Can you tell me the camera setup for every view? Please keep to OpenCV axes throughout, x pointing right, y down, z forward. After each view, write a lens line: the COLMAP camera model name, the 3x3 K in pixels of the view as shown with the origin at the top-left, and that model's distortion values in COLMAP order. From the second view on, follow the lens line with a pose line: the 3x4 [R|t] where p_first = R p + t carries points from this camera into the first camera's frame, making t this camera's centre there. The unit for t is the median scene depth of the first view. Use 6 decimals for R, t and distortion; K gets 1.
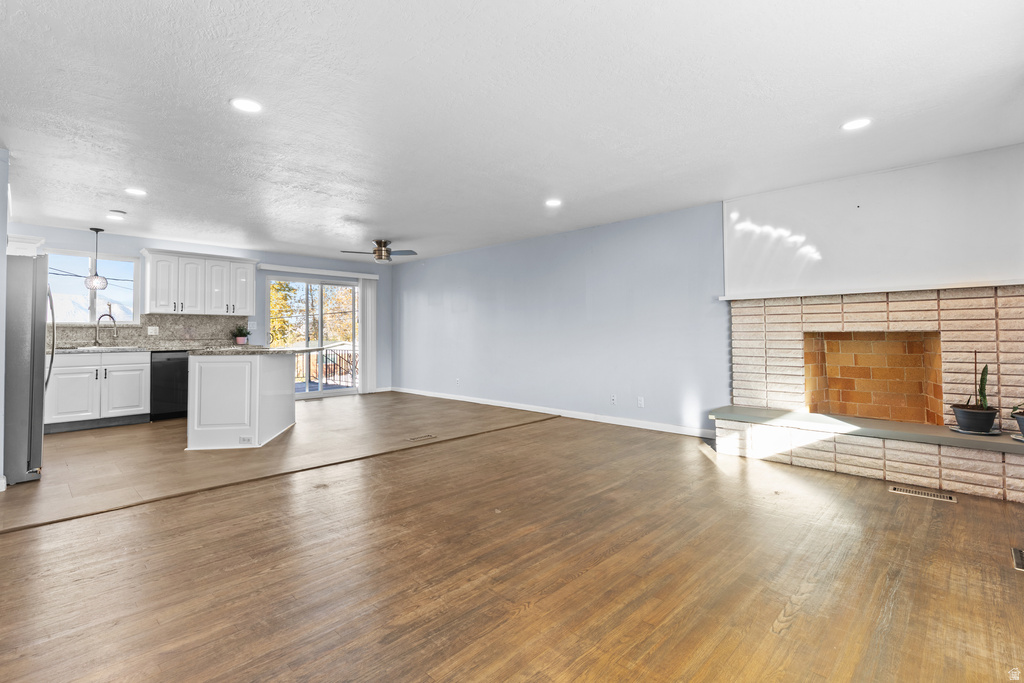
lens RADIAL K [[463.5, 0, 507.6], [0, 463.5, 323.4], [0, 0, 1]] dist [0.011607, -0.001378]
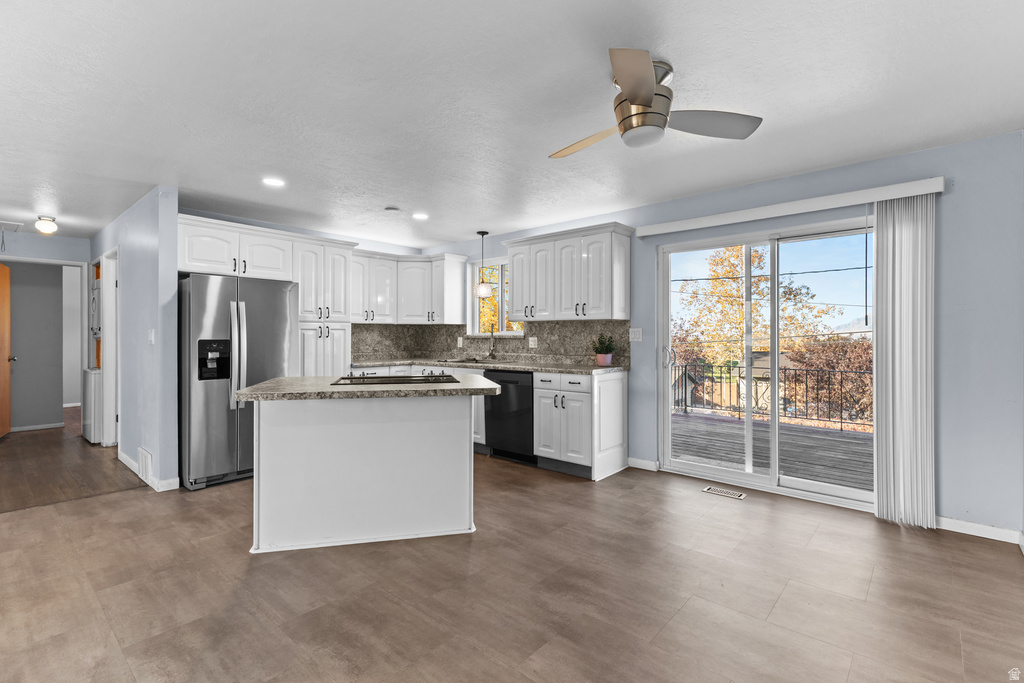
lens RADIAL K [[463.5, 0, 521.3], [0, 463.5, 339.8], [0, 0, 1]] dist [0.011607, -0.001378]
pose [[0.059921, 0.010993, -0.998143, 0.045647], [0.019130, 0.999743, 0.012159, 0.000784], [0.998020, -0.019823, 0.059695, 0.974572]]
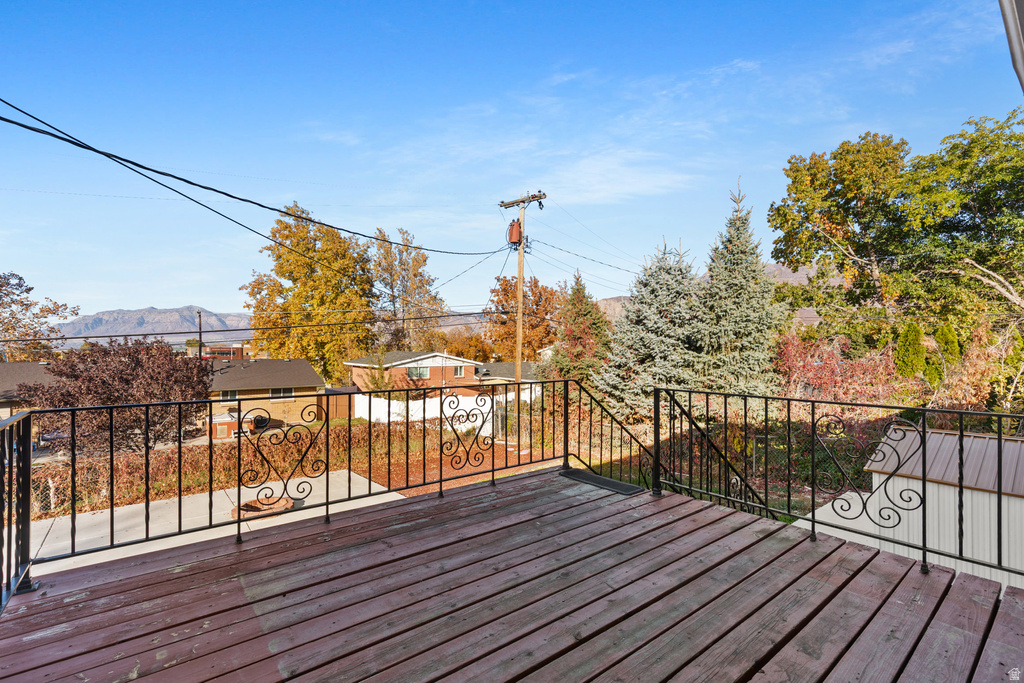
lens RADIAL K [[463.5, 0, 513.4], [0, 463.5, 343.1], [0, 0, 1]] dist [0.011607, -0.001378]
pose [[0.992619, 0.007747, -0.121024, -0.812299], [-0.006297, 0.999904, 0.012358, 0.037462], [0.121108, -0.011505, 0.992573, 1.204940]]
